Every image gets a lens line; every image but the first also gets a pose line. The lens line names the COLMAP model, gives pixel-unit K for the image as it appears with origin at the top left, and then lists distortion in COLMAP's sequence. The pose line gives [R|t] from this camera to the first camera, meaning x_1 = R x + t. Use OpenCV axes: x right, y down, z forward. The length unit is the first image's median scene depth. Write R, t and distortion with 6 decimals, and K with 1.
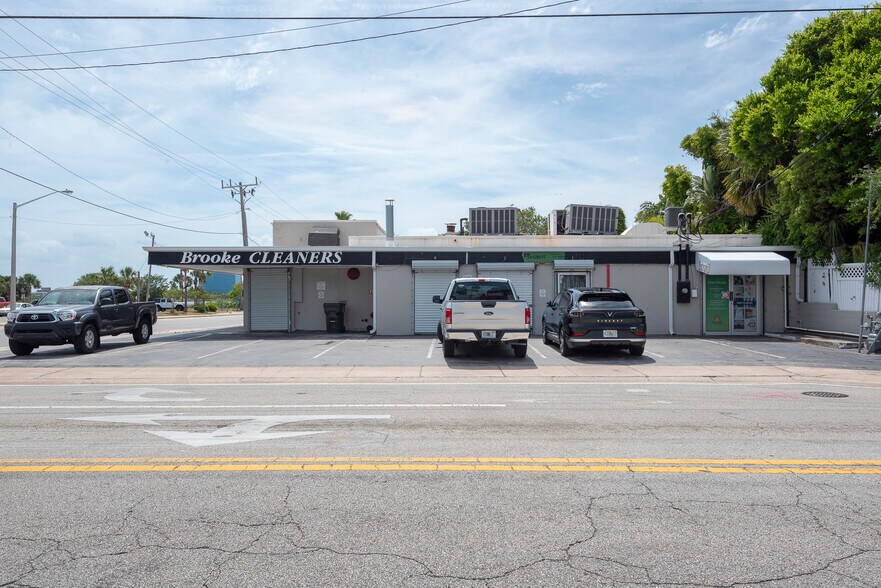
lens RADIAL K [[659.0, 0, 441.7], [0, 659.0, 258.9], [0, 0, 1]] dist [0.006817, -0.001621]
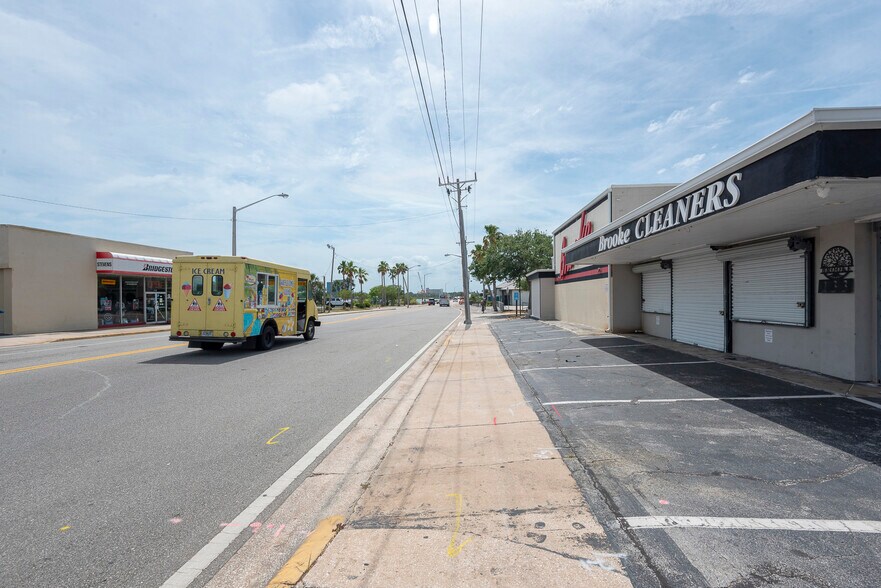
lens RADIAL K [[401.6, 0, 442.2], [0, 401.6, 299.8], [0, 0, 1]] dist [0.008434, -0.000529]
pose [[0.998023, -0.003058, -0.062768, -0.598616], [0.007177, 0.997826, 0.065505, 0.047490], [0.062431, -0.065826, 0.995876, 0.811645]]
